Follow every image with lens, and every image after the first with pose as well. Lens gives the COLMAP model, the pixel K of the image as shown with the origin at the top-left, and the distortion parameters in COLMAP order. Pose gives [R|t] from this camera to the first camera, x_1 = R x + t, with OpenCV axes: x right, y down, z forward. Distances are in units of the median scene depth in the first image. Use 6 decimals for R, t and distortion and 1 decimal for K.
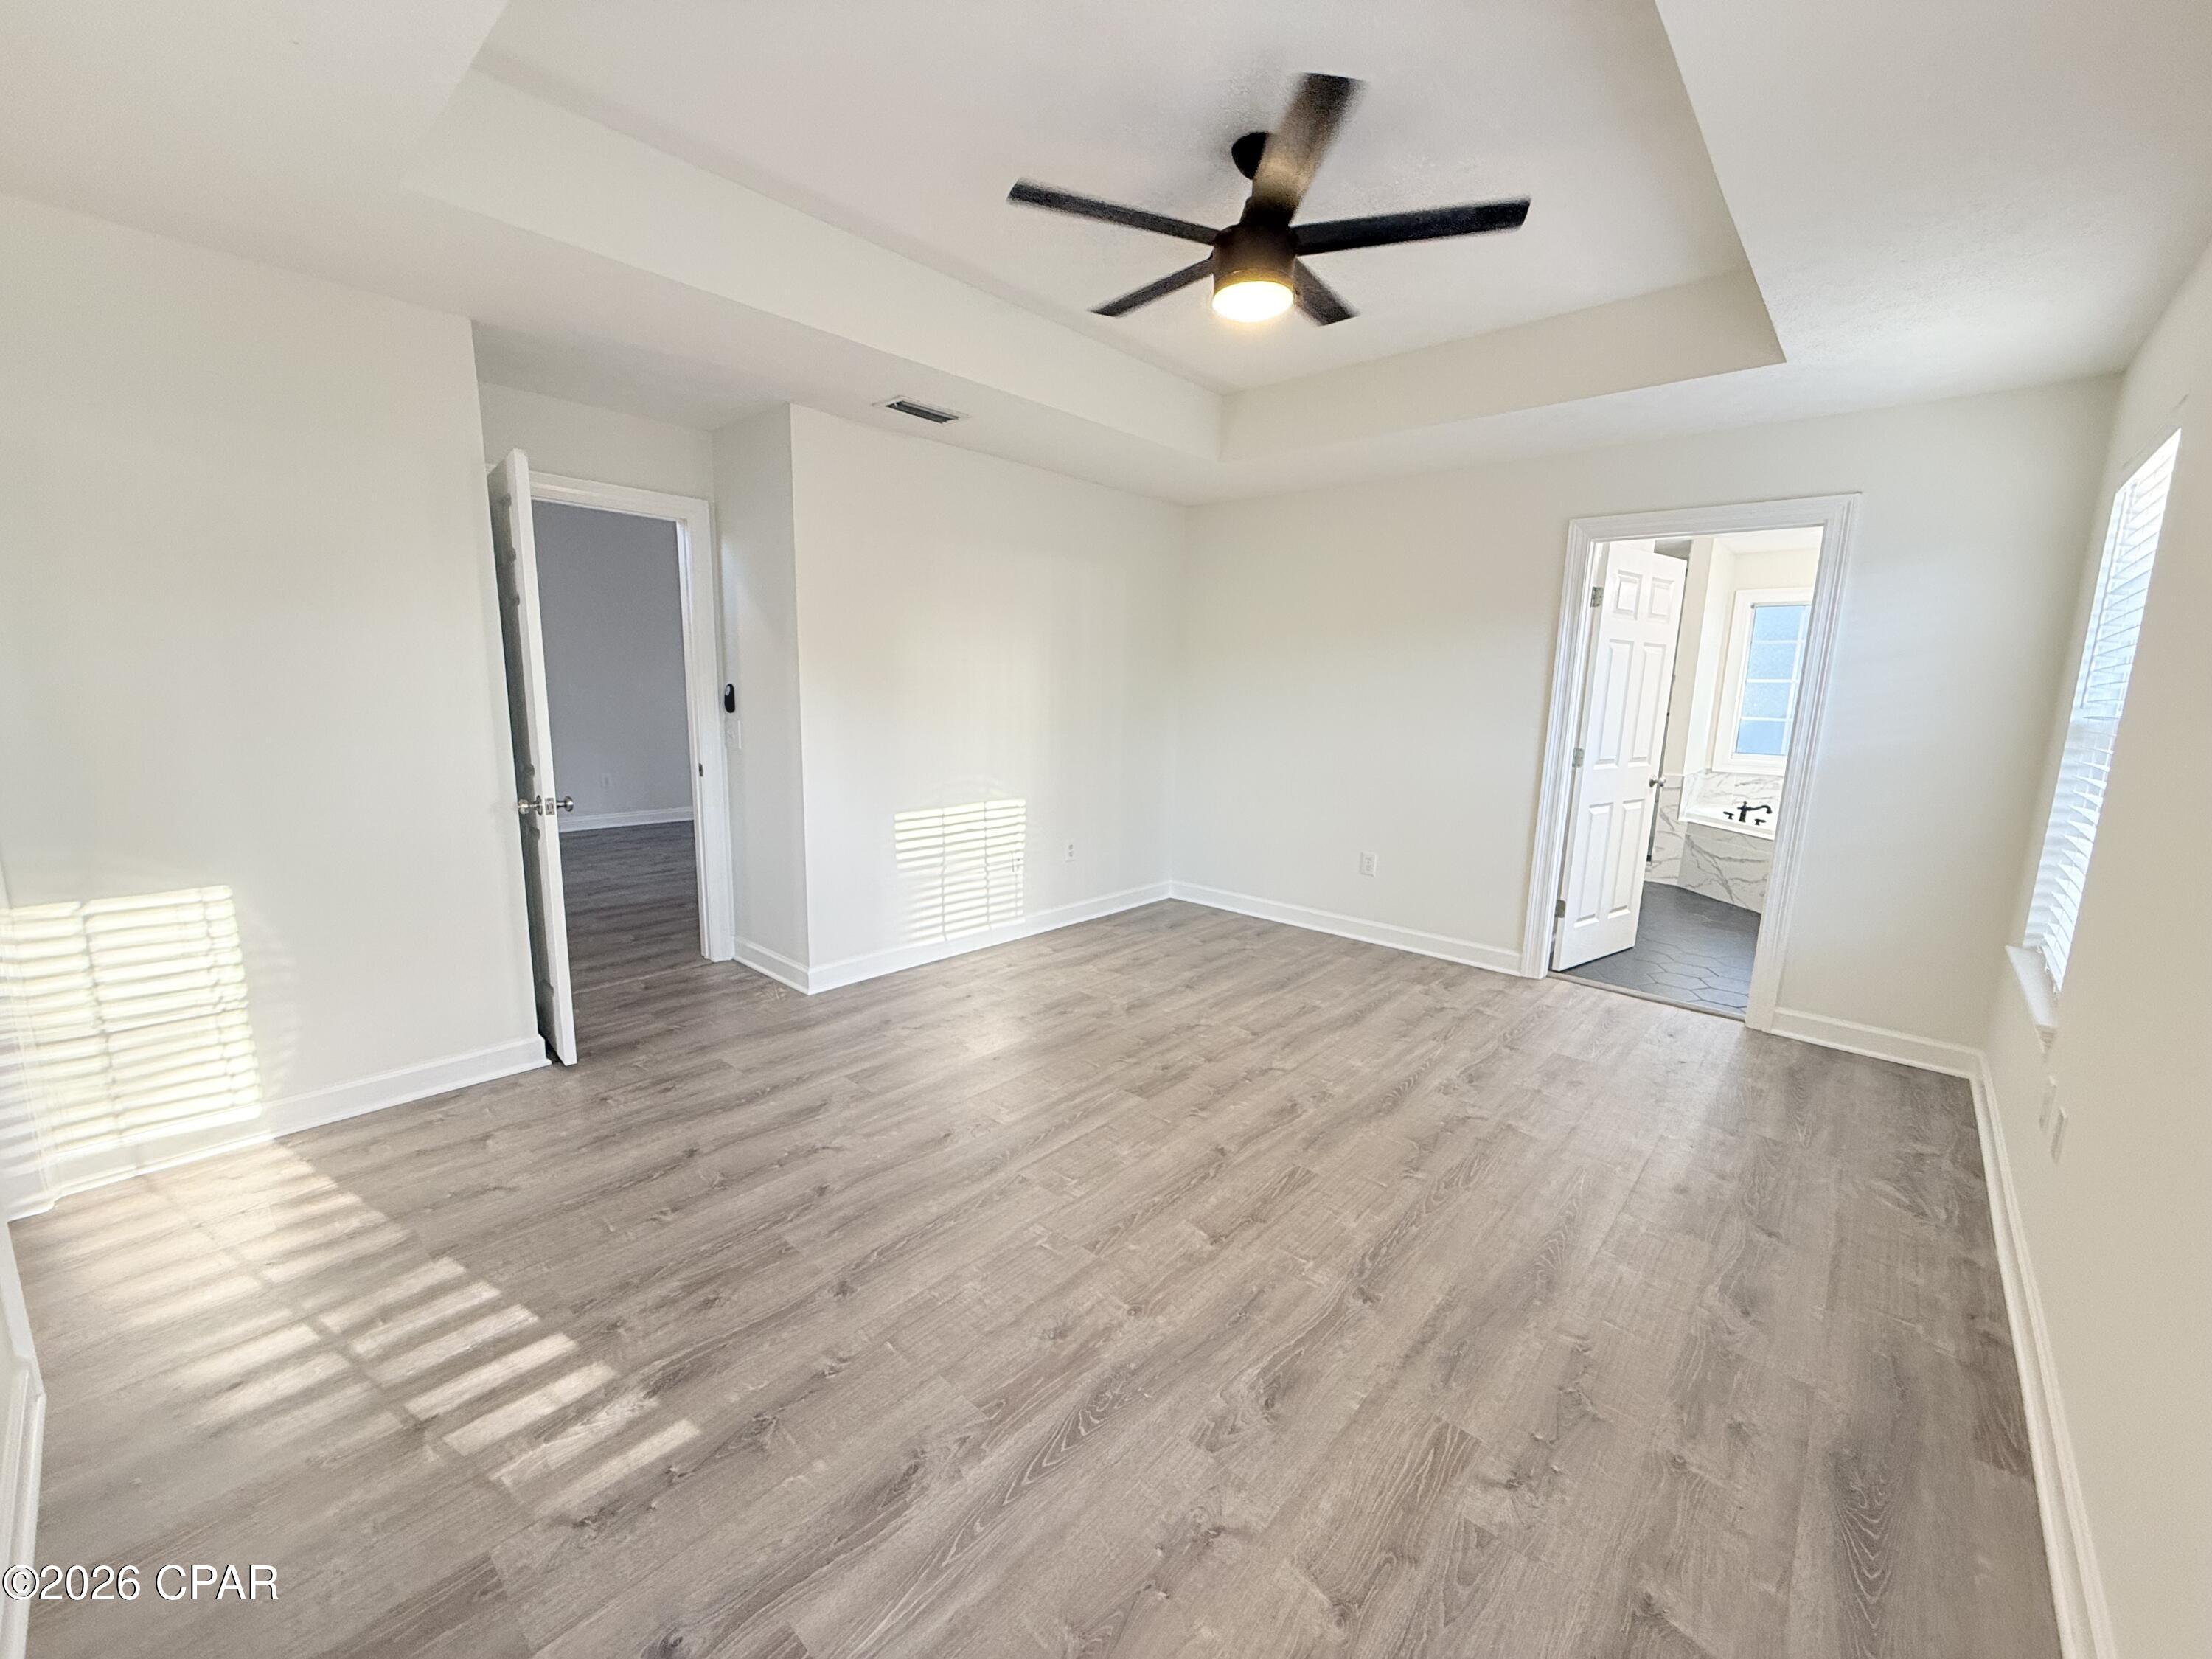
lens RADIAL K [[880.8, 0, 1110.1], [0, 880.8, 828.3], [0, 0, 1]] dist [0.001273, -0.000126]
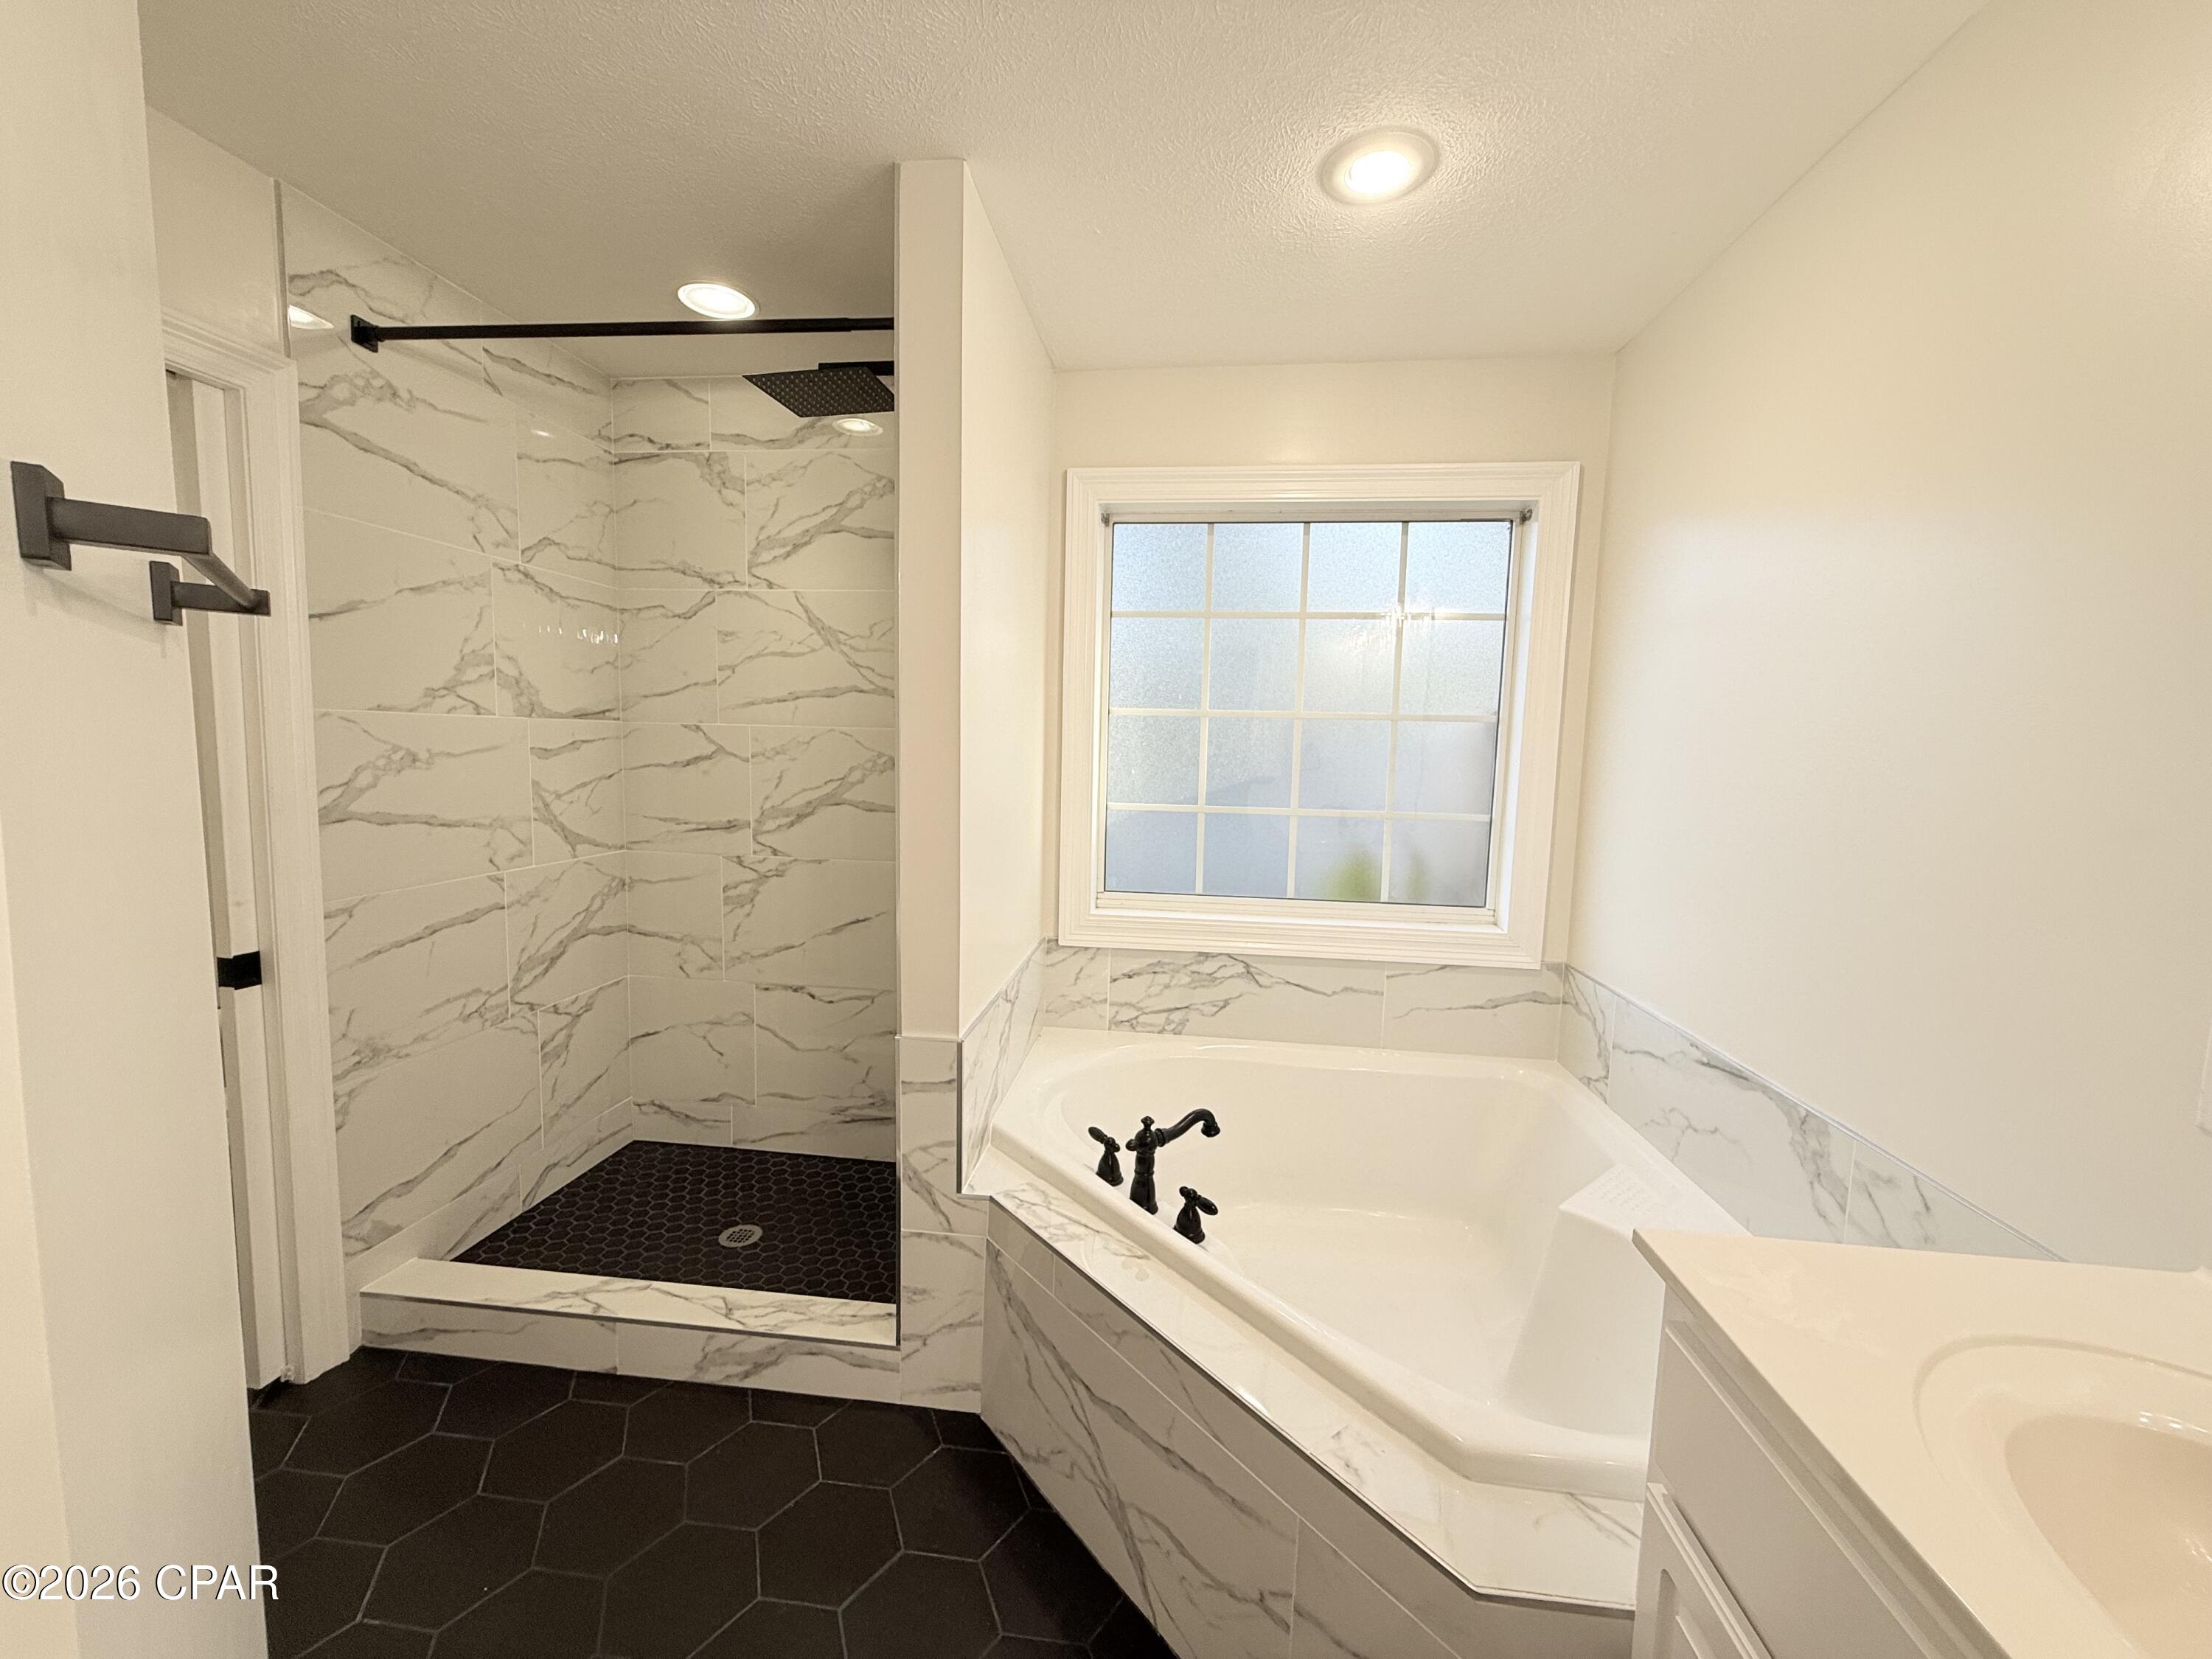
lens RADIAL K [[880.8, 0, 1101.7], [0, 880.8, 822.0], [0, 0, 1]] dist [0.001273, -0.000126]
pose [[0.817055, -0.061810, 0.573237, 0.539560], [0.091817, 0.995498, -0.023530, -0.121416], [-0.569202, 0.071858, 0.819052, 0.751610]]
